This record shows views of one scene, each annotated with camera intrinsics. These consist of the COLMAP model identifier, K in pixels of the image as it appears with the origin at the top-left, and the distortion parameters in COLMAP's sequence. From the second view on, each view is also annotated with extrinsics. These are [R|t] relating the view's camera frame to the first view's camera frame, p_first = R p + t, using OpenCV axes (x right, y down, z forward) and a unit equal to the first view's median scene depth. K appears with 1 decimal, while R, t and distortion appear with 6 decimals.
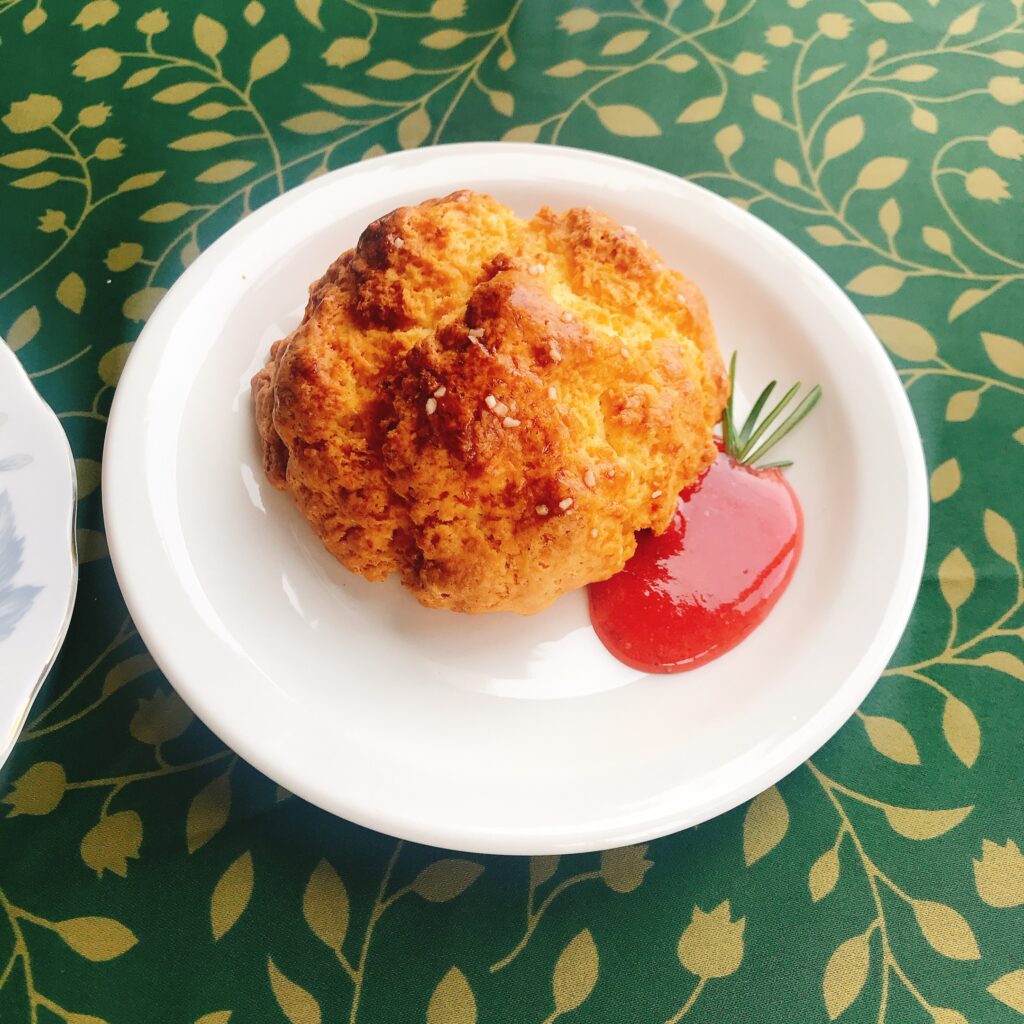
lens RADIAL K [[1047.6, 0, 512.0], [0, 1047.6, 512.0], [0, 0, 1]] dist [0.099000, -0.203216]
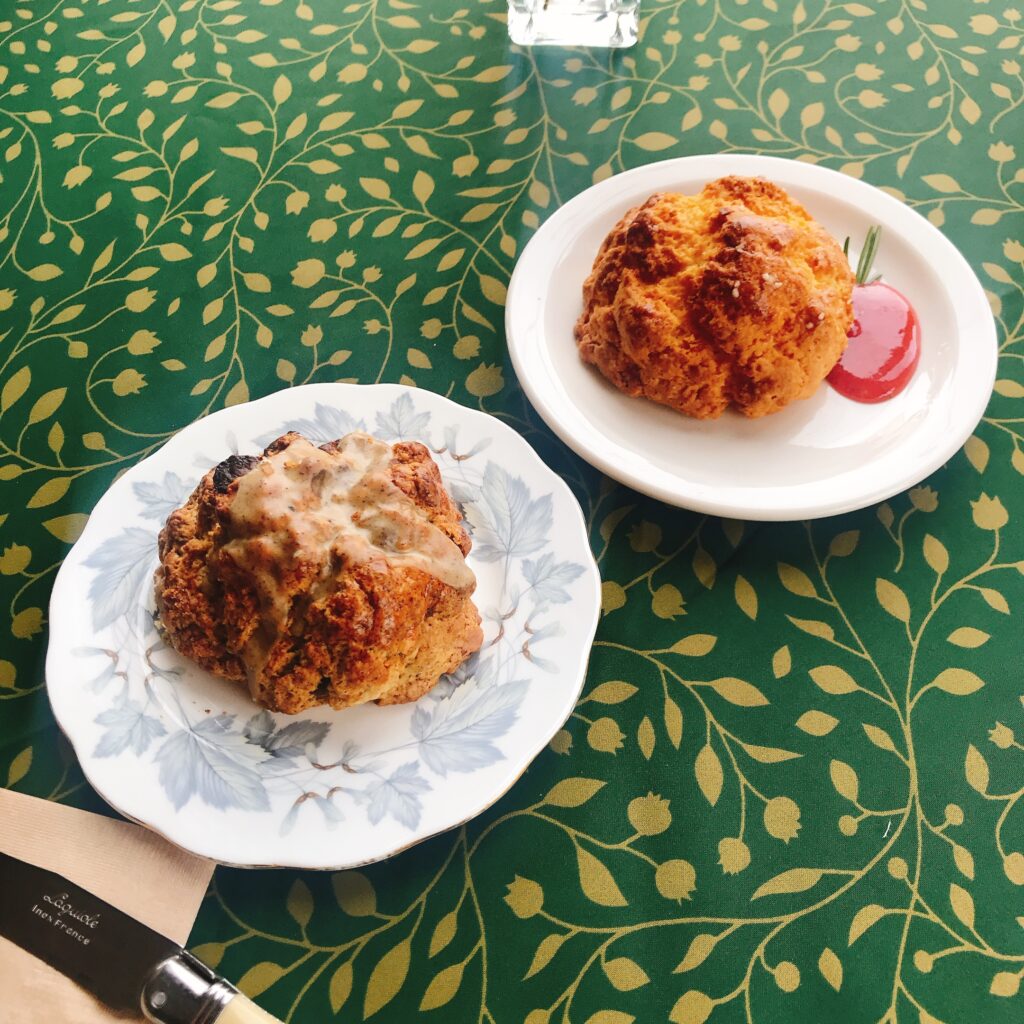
lens RADIAL K [[1047.6, 0, 512.0], [0, 1047.6, 512.0], [0, 0, 1]] dist [0.099000, -0.203216]
pose [[0.899812, -0.400746, 0.172455, -0.797530], [0.412956, 0.909856, -0.040367, 0.138650], [-0.140732, 0.107539, 0.984190, -0.607929]]
